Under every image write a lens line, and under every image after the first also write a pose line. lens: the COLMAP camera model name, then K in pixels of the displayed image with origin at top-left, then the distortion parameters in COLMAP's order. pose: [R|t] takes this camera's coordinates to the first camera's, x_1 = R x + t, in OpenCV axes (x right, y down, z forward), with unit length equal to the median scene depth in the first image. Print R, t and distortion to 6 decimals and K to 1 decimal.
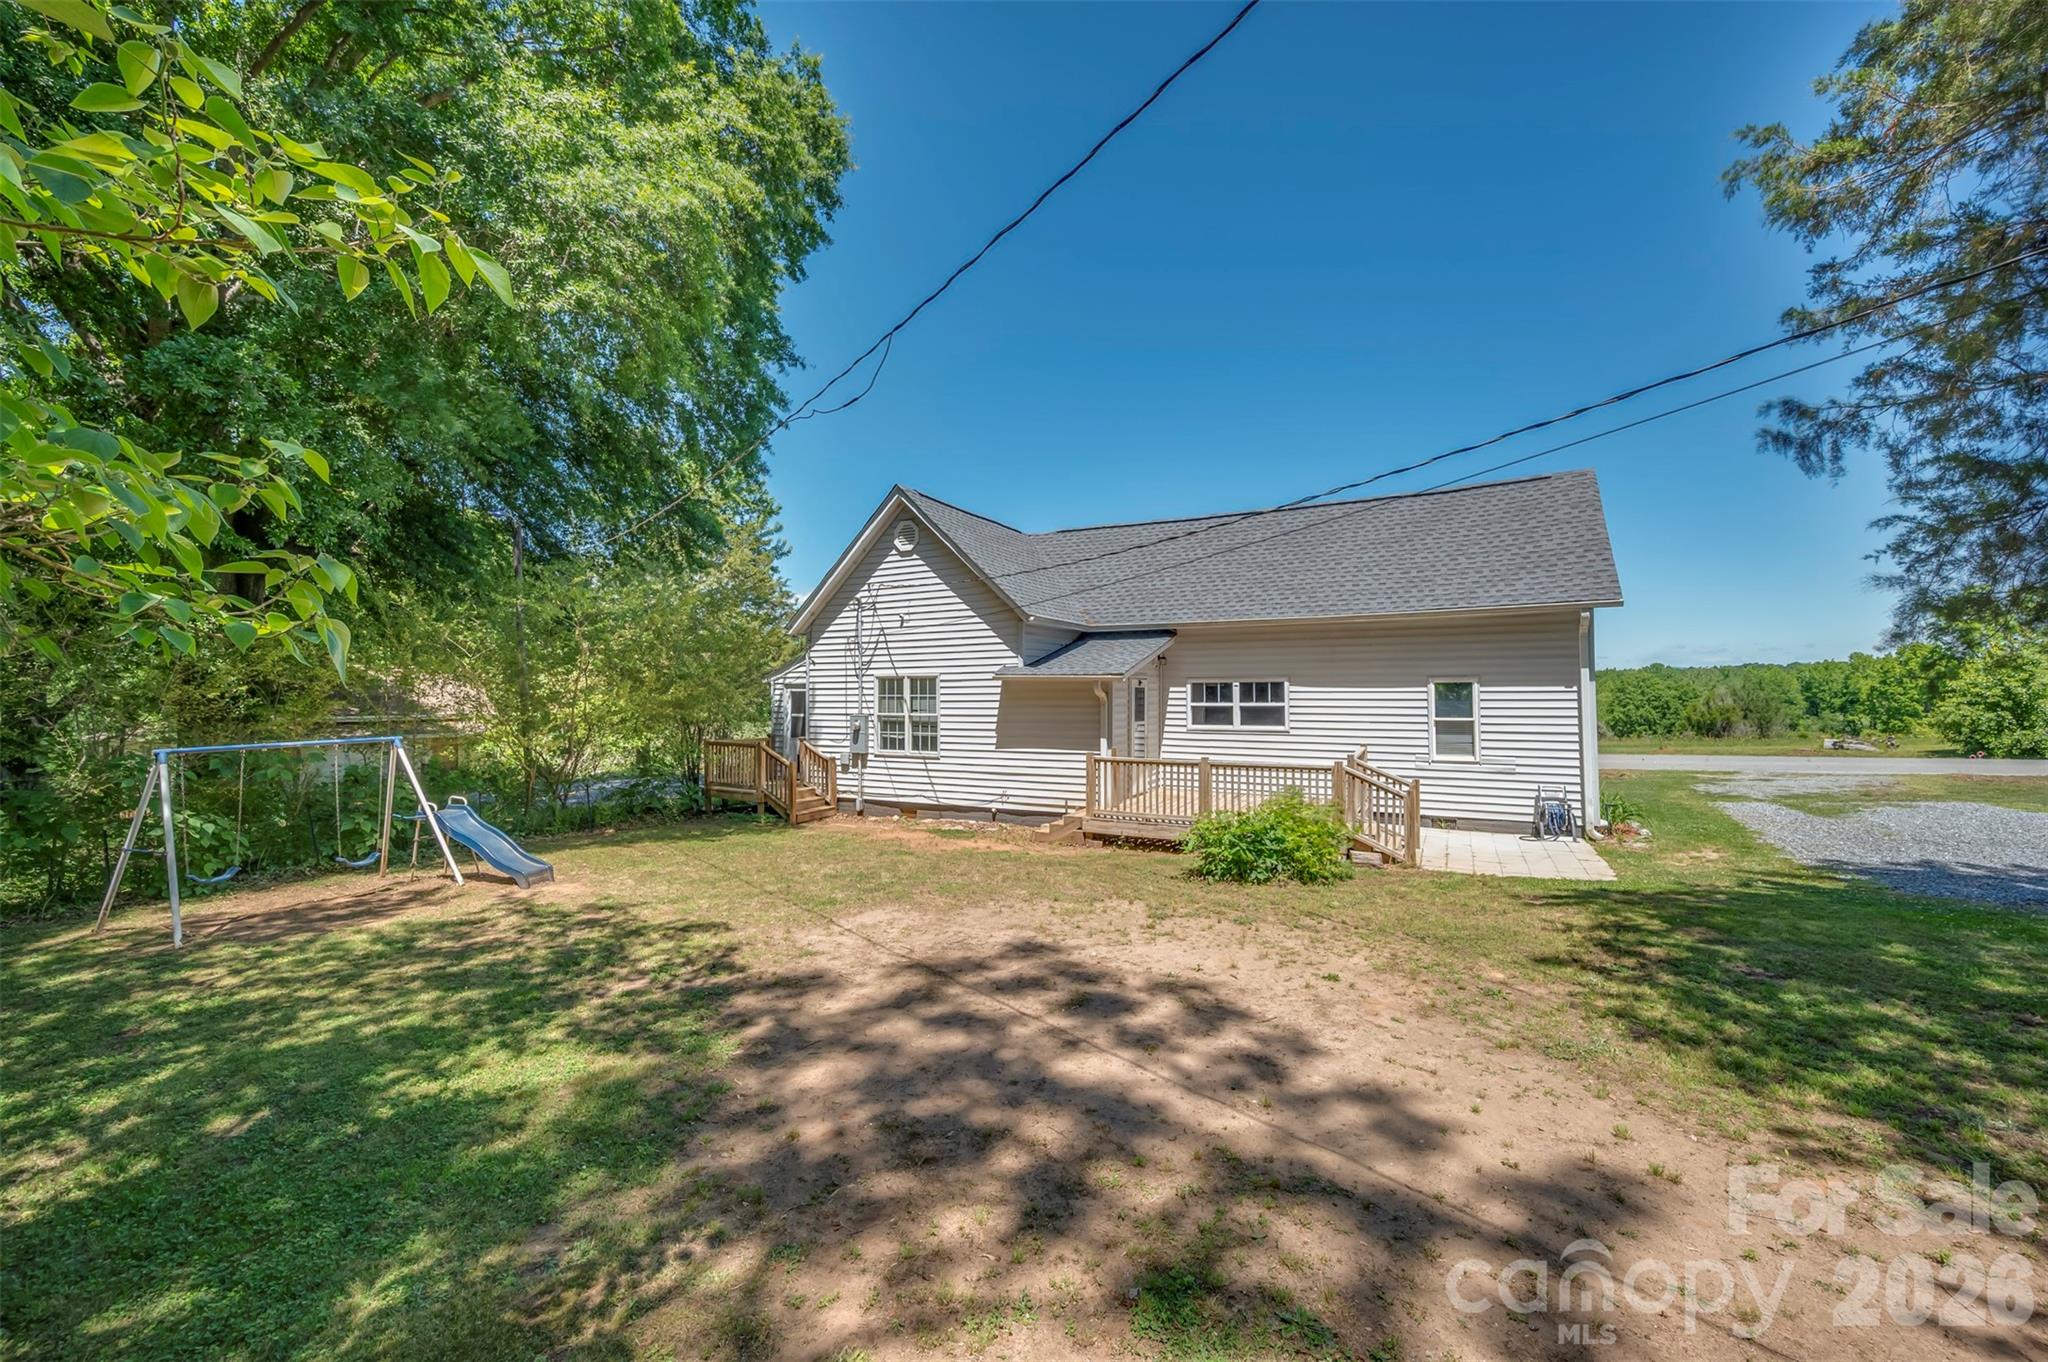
lens RADIAL K [[798.4, 0, 1024.0], [0, 798.4, 681.0], [0, 0, 1]] dist [0.004304, -0.000116]
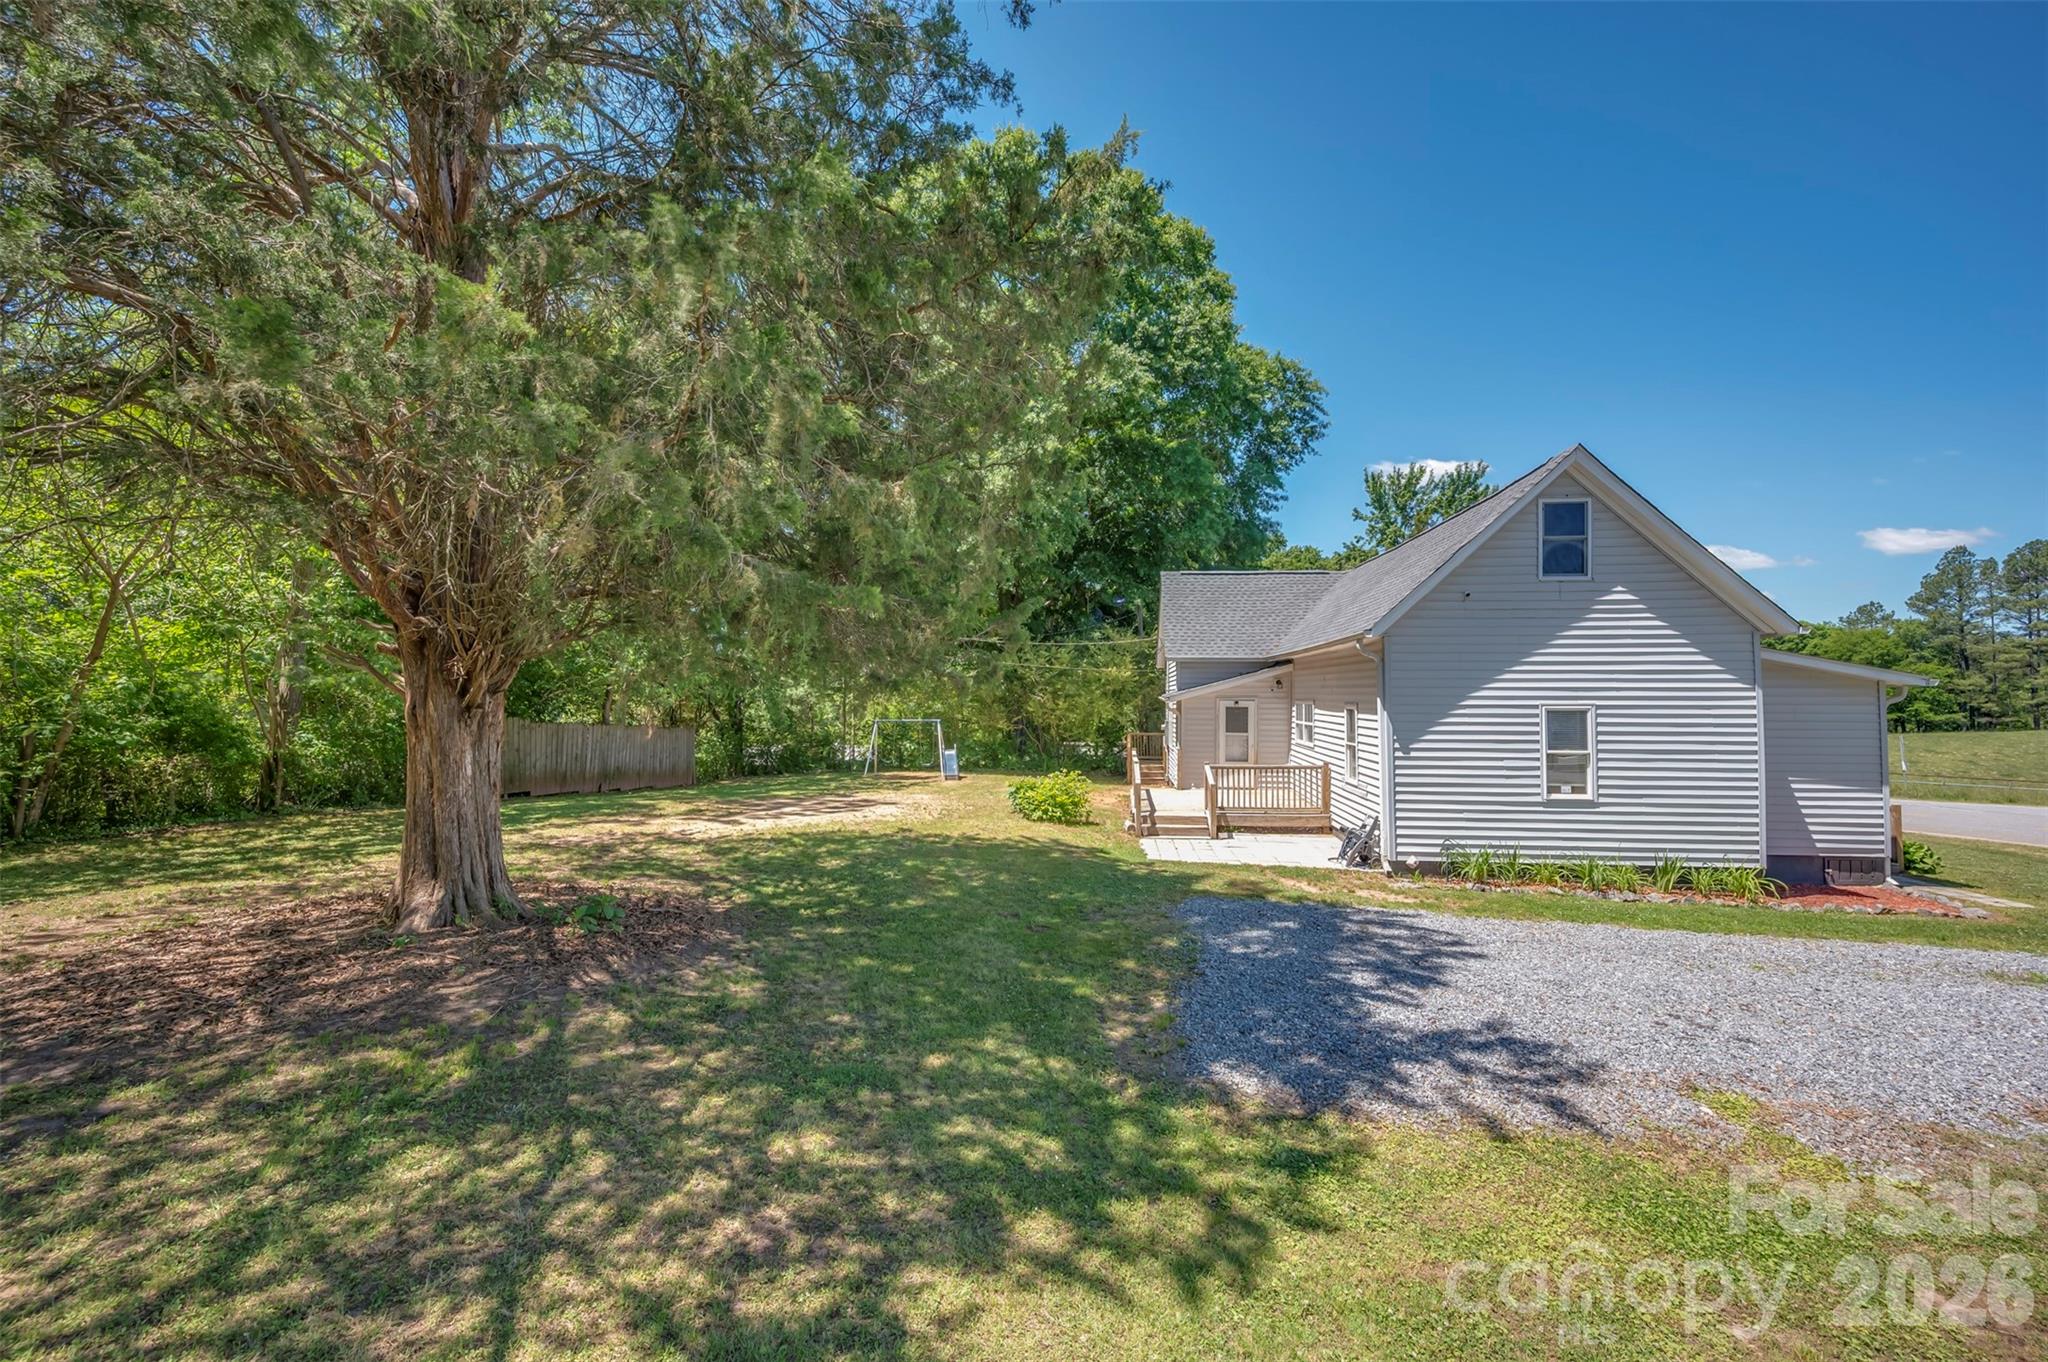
lens RADIAL K [[795.4, 0, 1032.6], [0, 795.4, 690.7], [0, 0, 1]] dist [0.009444, 0.000129]
pose [[0.364240, 0.002619, -0.931301, 1.241165], [0.010197, 0.999925, 0.006800, -0.030665], [0.931249, -0.011973, 0.364186, 0.207541]]
